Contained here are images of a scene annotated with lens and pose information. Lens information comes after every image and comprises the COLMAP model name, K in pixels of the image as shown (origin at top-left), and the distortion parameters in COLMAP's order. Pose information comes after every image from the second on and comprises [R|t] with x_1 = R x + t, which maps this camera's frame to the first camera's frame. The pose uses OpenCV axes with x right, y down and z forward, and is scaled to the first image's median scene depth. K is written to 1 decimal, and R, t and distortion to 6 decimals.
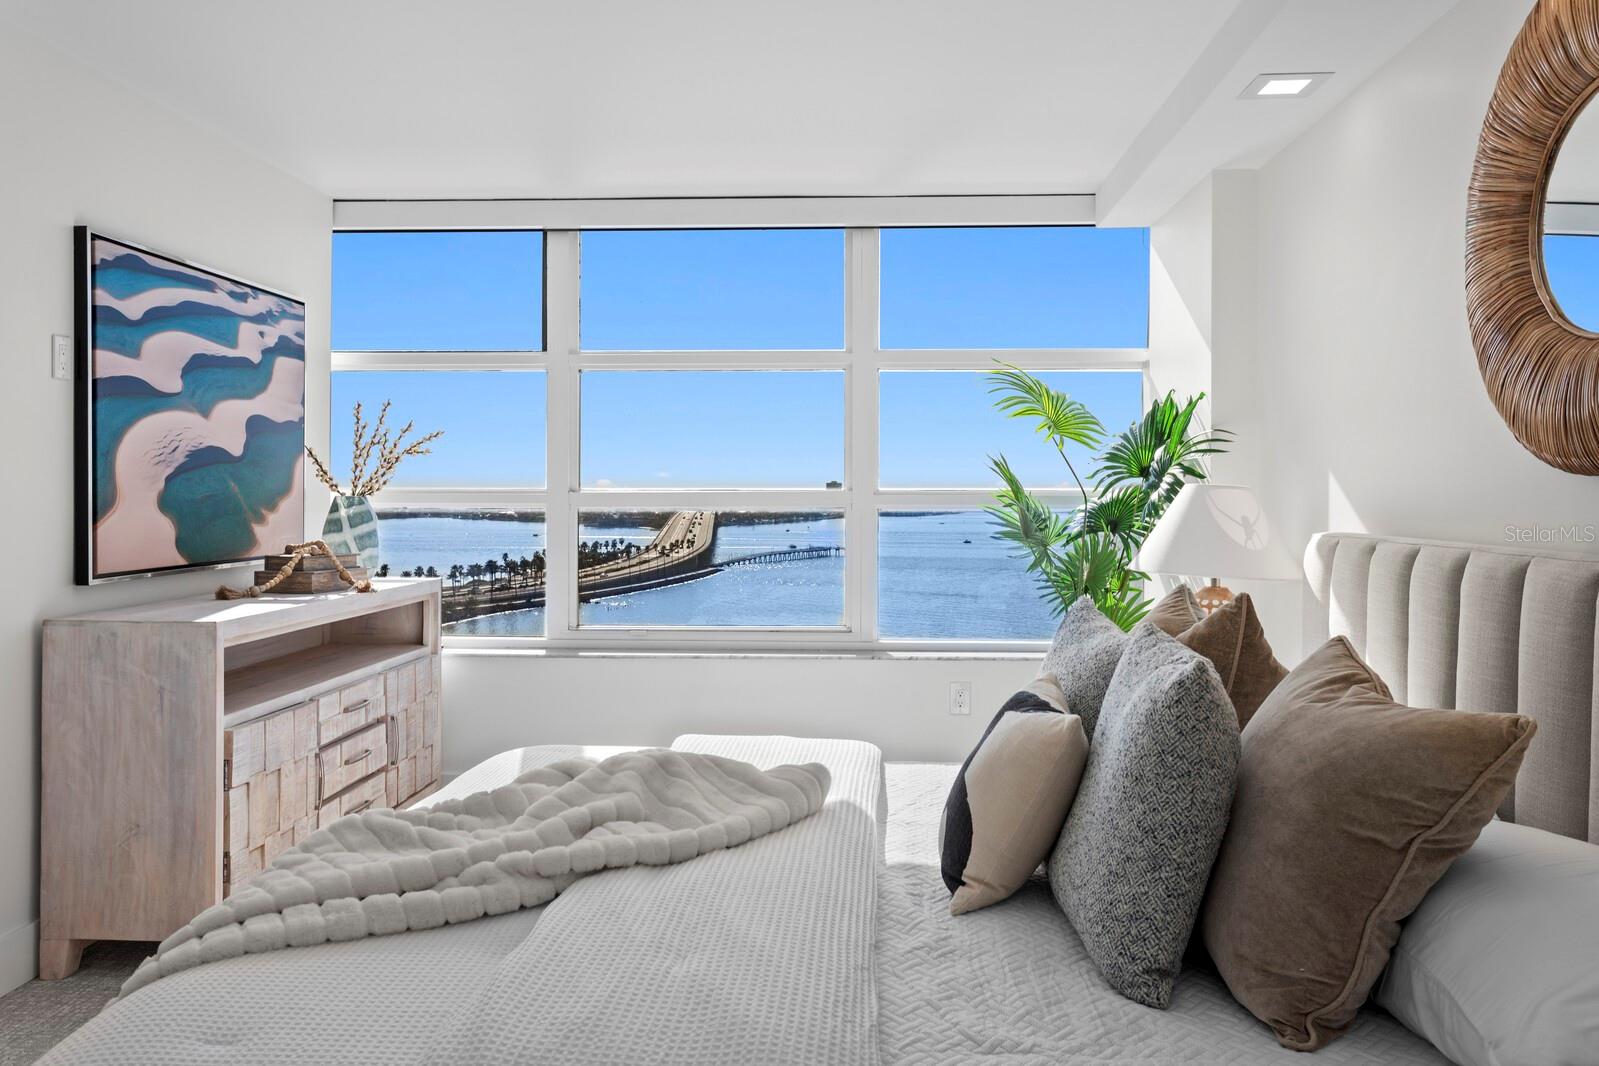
lens RADIAL K [[1186.0, 0, 801.5], [0, 1186.0, 510.5], [0, 0, 1]] dist [-0.002519, -0.003294]
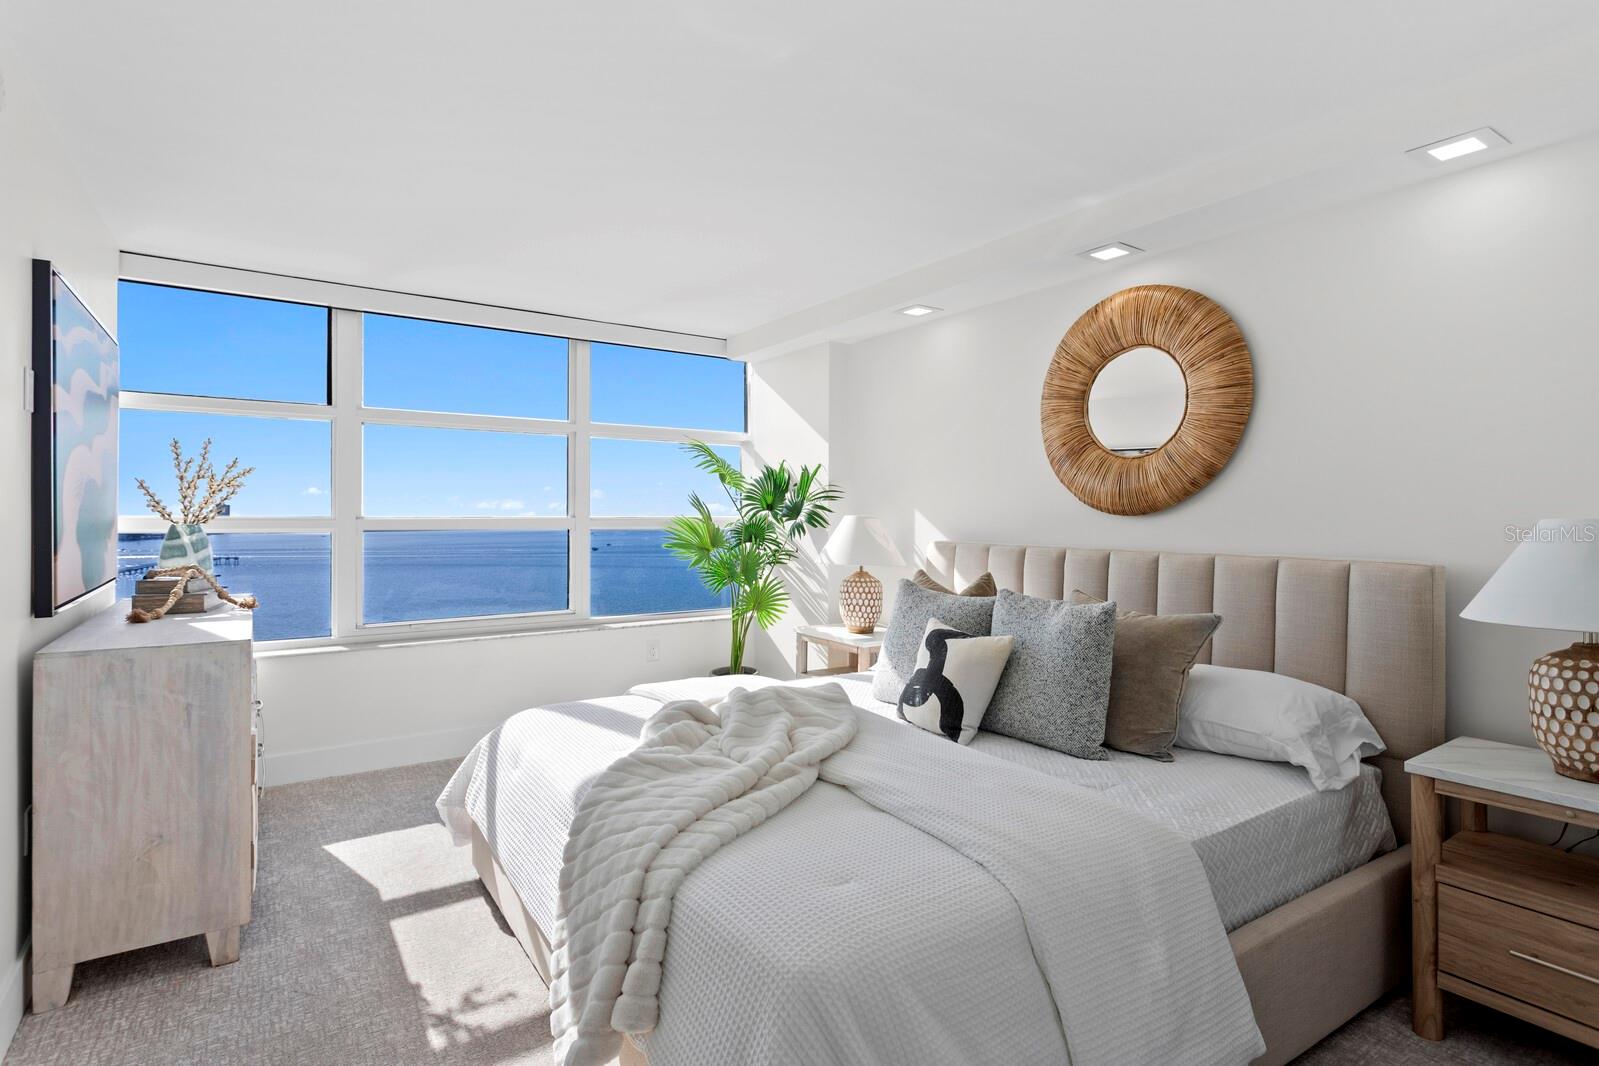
lens RADIAL K [[781.3, 0, 800.3], [0, 781.3, 528.2], [0, 0, 1]] dist [-0.017262, 0.005469]
pose [[0.799410, -0.010699, 0.600690, -0.514298], [0.007485, 0.999941, 0.007849, -0.014058], [-0.600739, -0.001779, 0.799443, 0.093027]]
